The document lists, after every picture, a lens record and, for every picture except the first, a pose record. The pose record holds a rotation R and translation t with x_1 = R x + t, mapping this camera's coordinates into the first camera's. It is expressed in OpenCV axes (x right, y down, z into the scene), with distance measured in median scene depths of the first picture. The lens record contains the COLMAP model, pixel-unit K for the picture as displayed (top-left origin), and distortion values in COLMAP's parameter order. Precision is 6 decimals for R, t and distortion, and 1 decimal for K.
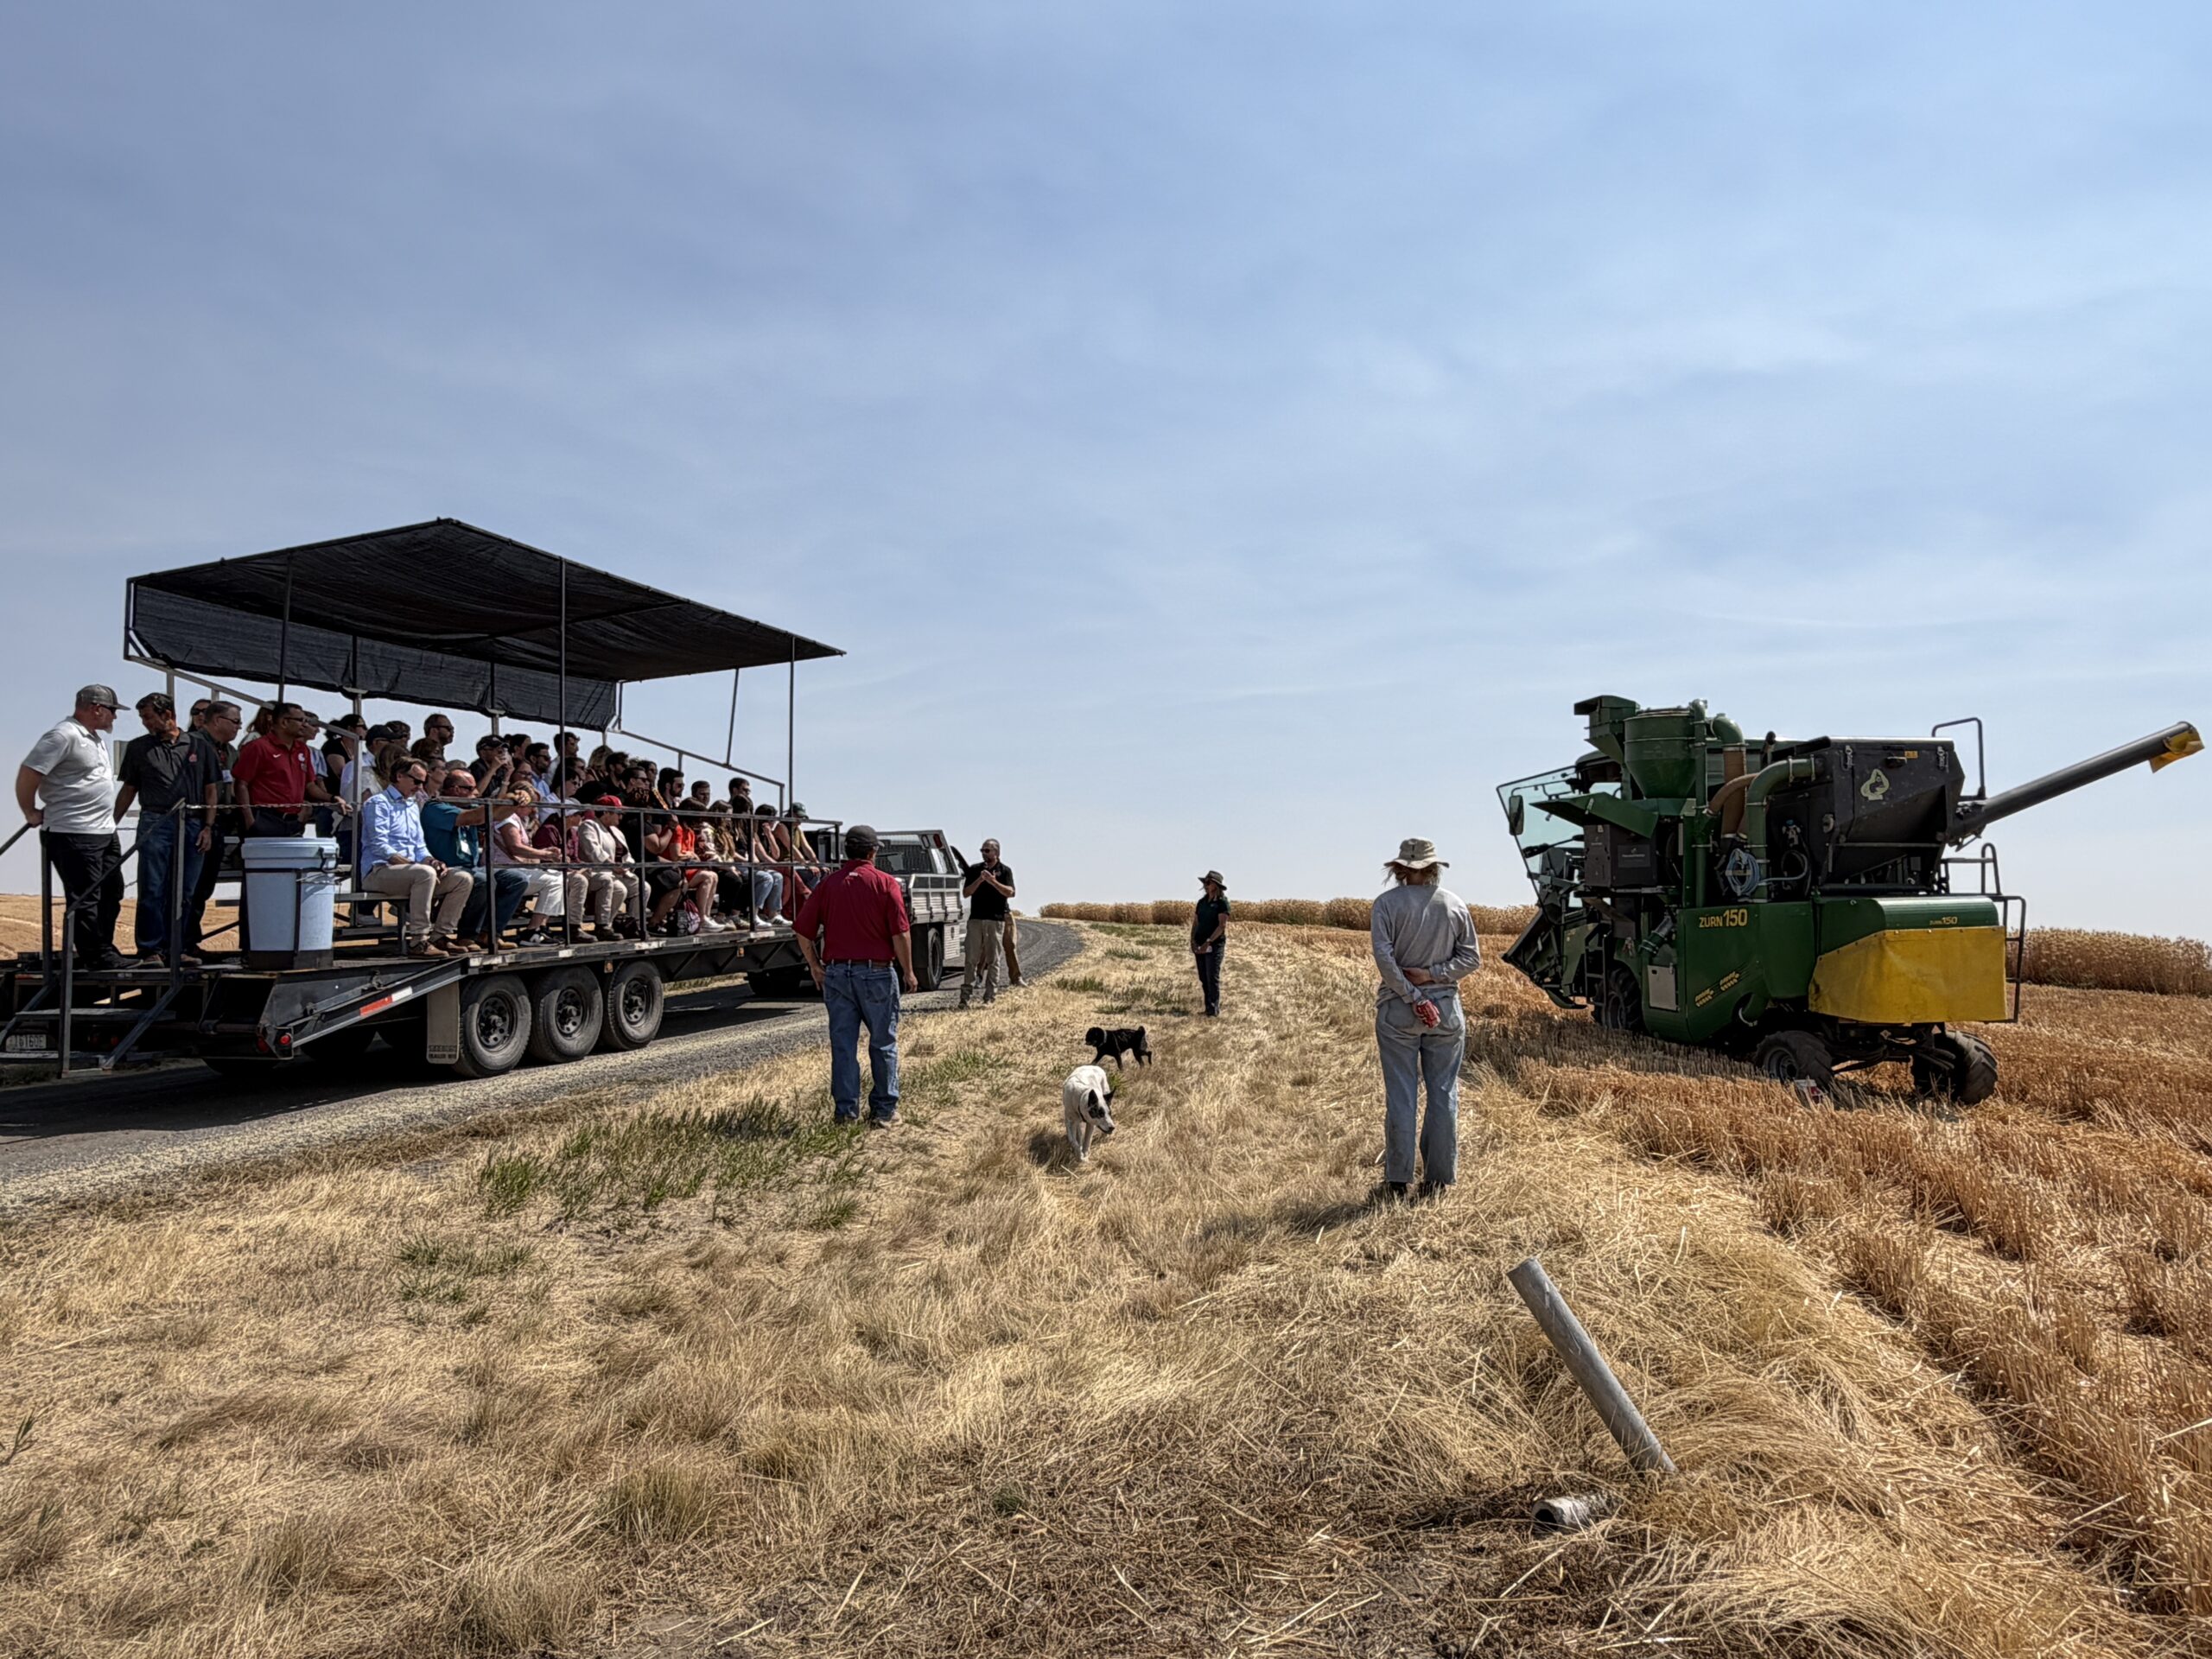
lens RADIAL K [[1490.2, 0, 1095.3], [0, 1490.2, 844.0], [0, 0, 1]] dist [-0.001888, 0.001682]
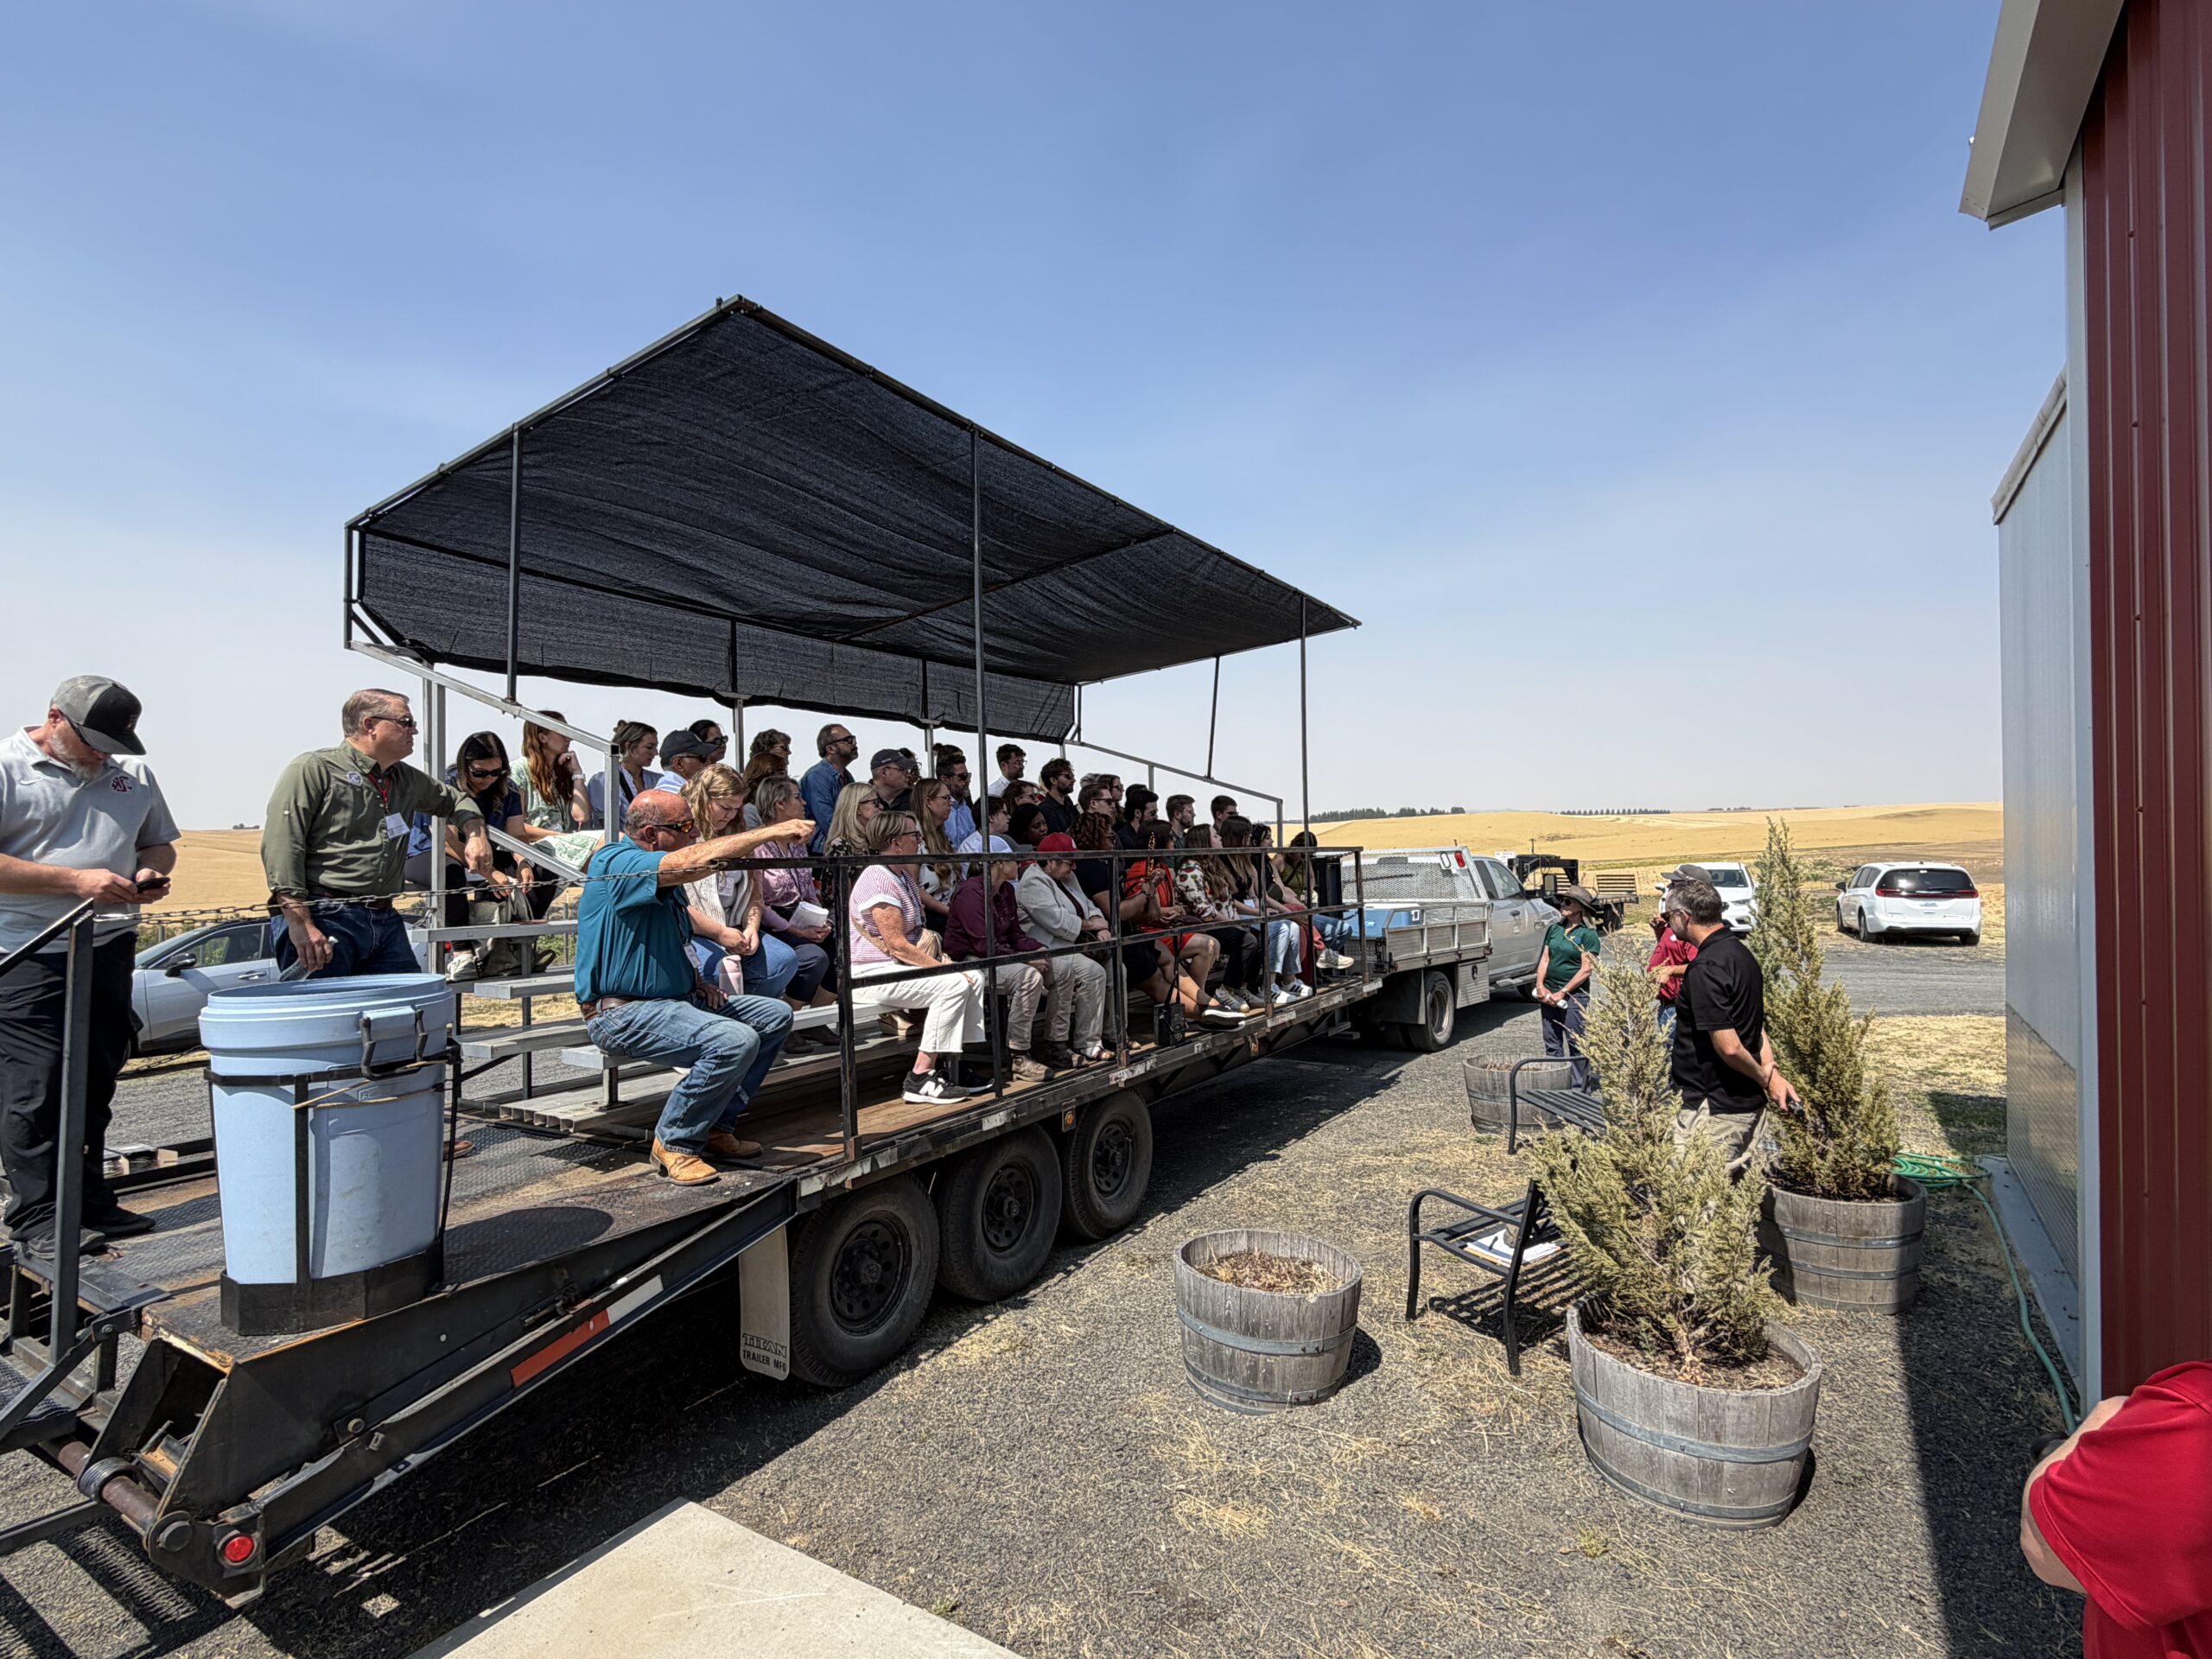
lens RADIAL K [[1088.1, 0, 1107.0], [0, 1088.1, 827.2], [0, 0, 1]] dist [0.001899, 0.000126]
pose [[0.958177, -0.026056, -0.284989, -0.214844], [0.024361, 0.999658, -0.009493, -0.035965], [0.285139, 0.002153, 0.958484, 0.683017]]
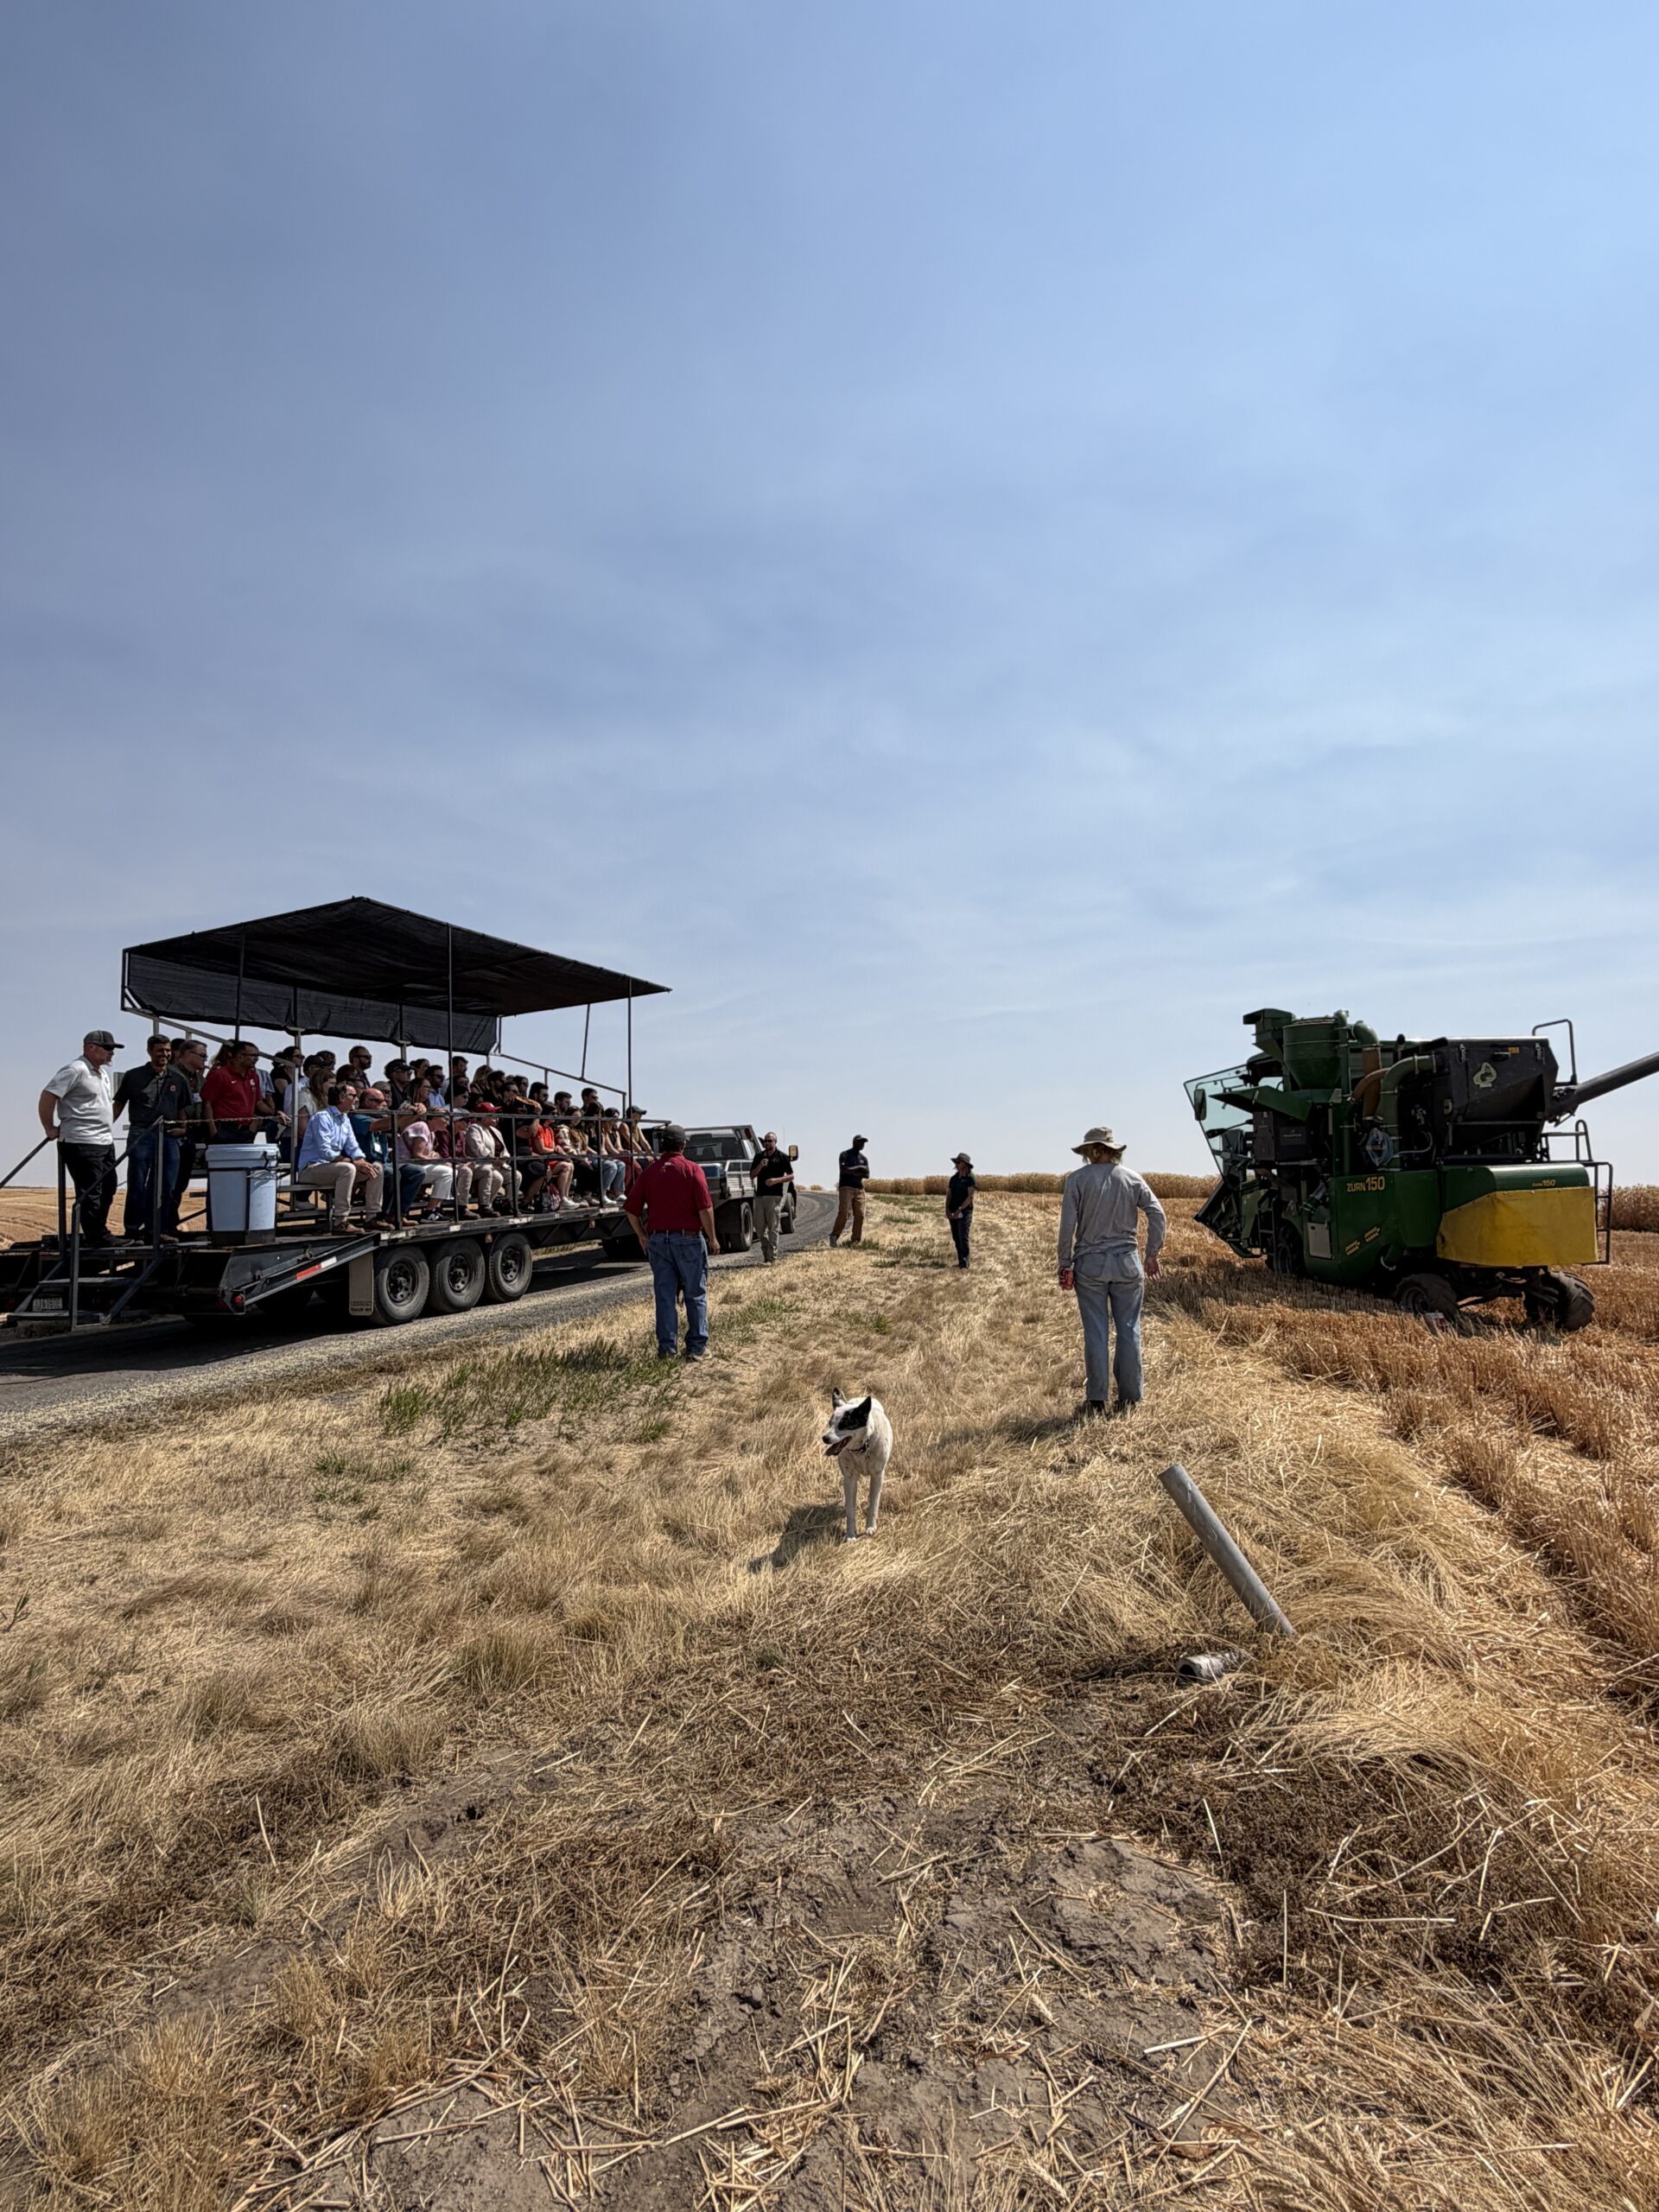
lens RADIAL K [[1171.2, 0, 830.7], [0, 1171.2, 1104.5], [0, 0, 1]] dist [0.000276, -0.000580]
pose [[0.998808, -0.021928, -0.043605, 0.018644], [0.020897, 0.999494, -0.023970, -0.003093], [0.044109, 0.023030, 0.998761, -0.004152]]
